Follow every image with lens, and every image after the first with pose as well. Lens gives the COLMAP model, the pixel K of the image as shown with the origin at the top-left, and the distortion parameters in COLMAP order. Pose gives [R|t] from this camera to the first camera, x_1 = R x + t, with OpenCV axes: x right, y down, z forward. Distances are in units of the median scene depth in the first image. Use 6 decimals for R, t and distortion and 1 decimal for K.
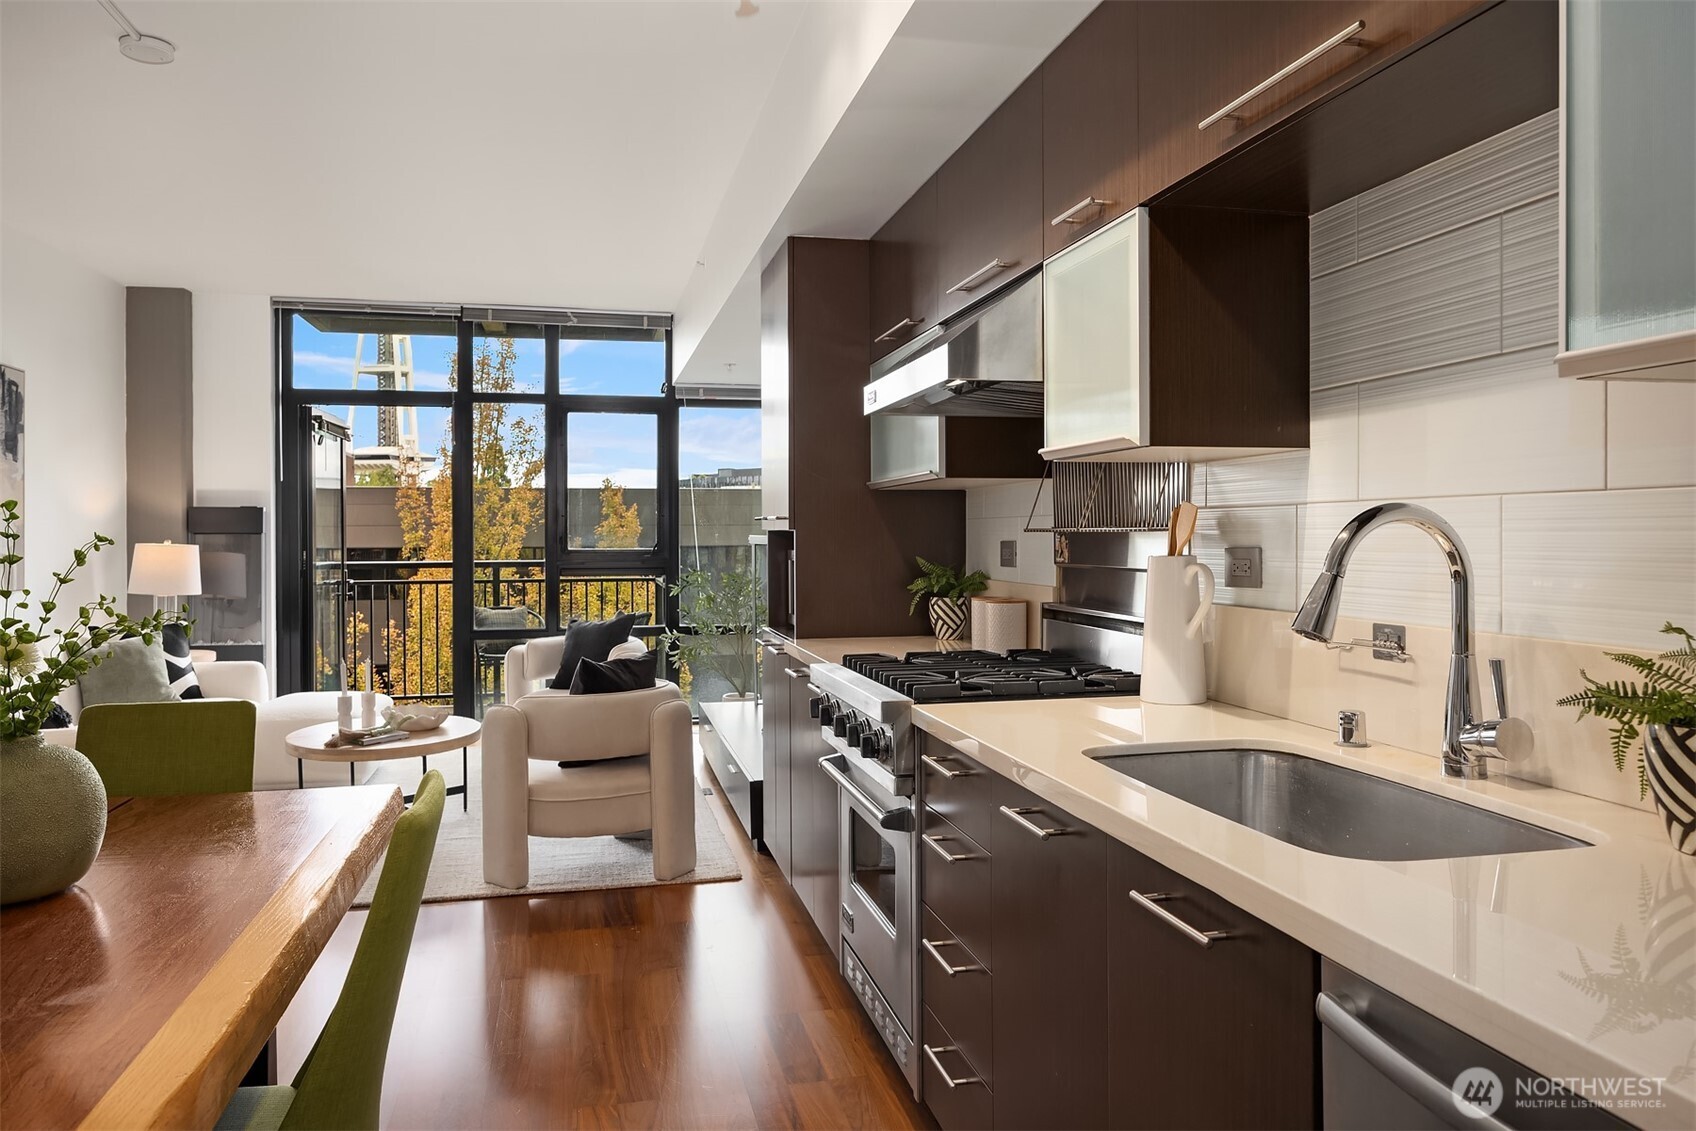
lens RADIAL K [[1204.2, 0, 856.8], [0, 1204.2, 550.9], [0, 0, 1]] dist [-0.006946, -0.001011]
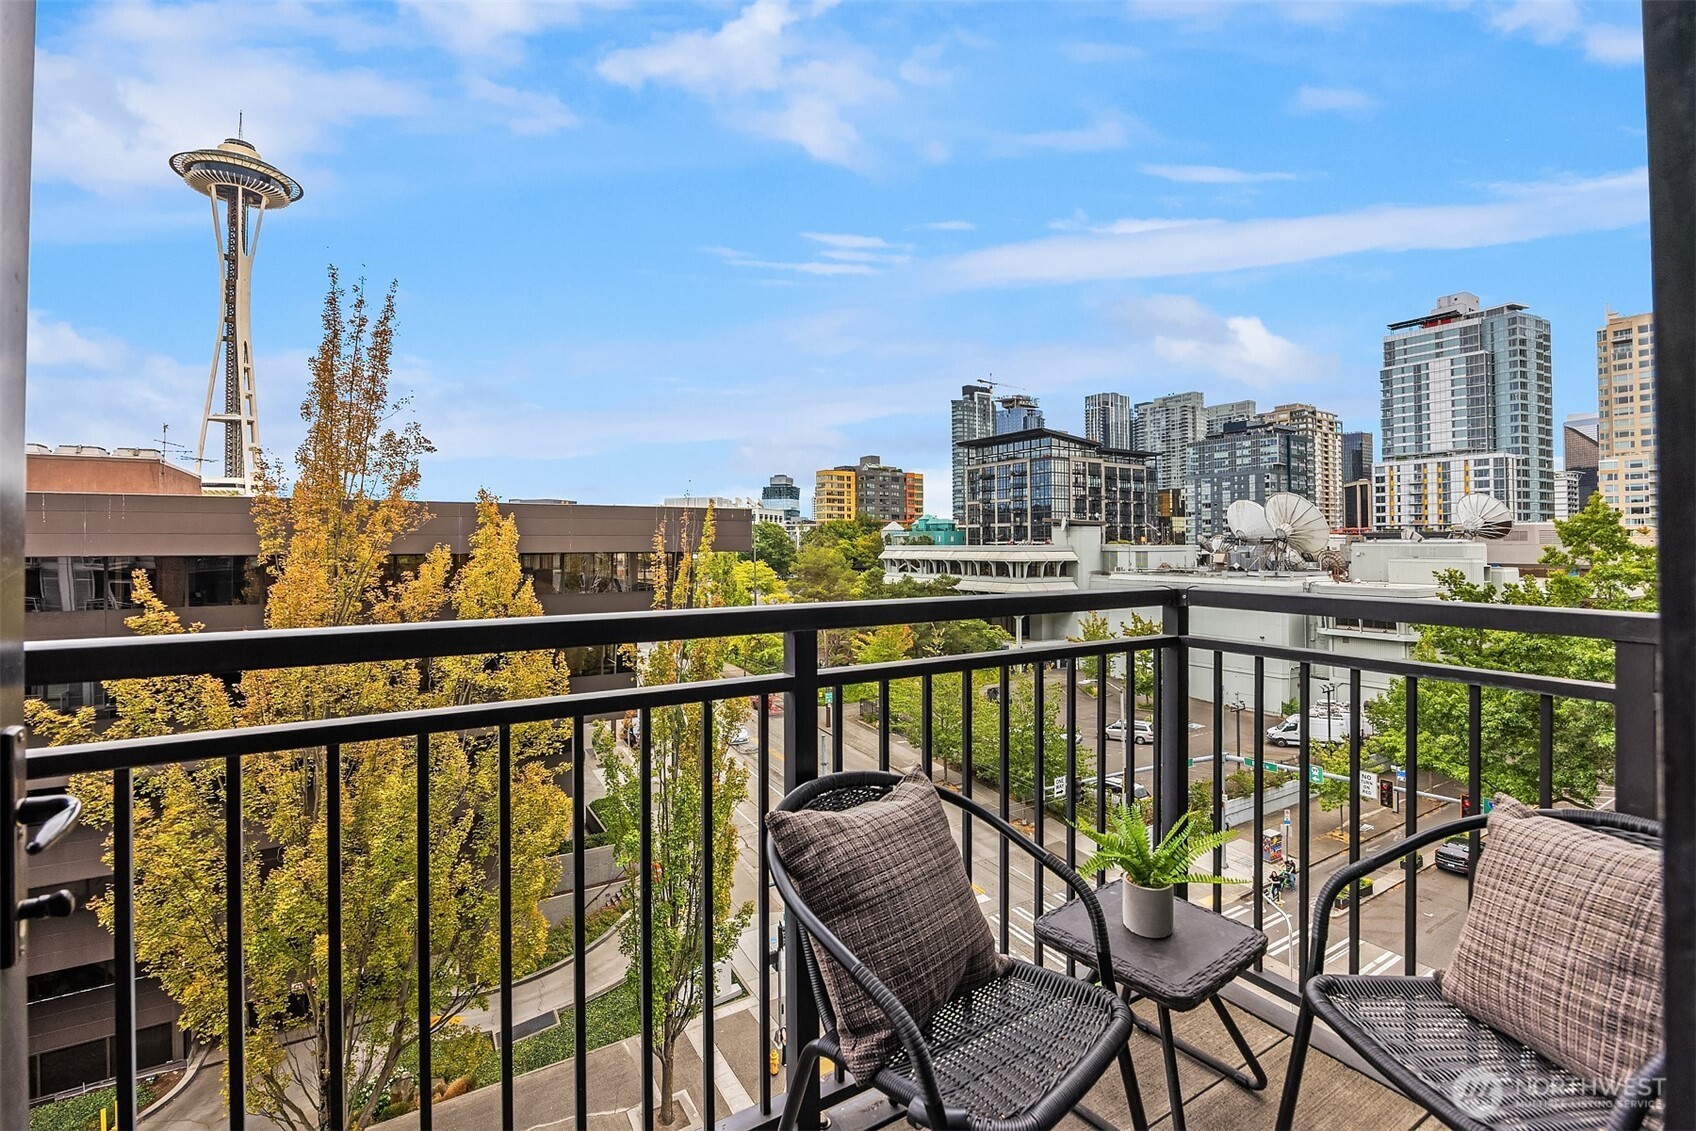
lens RADIAL K [[757.7, 0, 849.9], [0, 757.7, 542.7], [0, 0, 1]] dist [-0.023499, -0.000245]
pose [[0.949186, 0.002813, 0.314703, -0.109561], [0.003666, 0.999793, -0.019994, 0.001056], [-0.314694, 0.020132, 0.948980, 0.267223]]
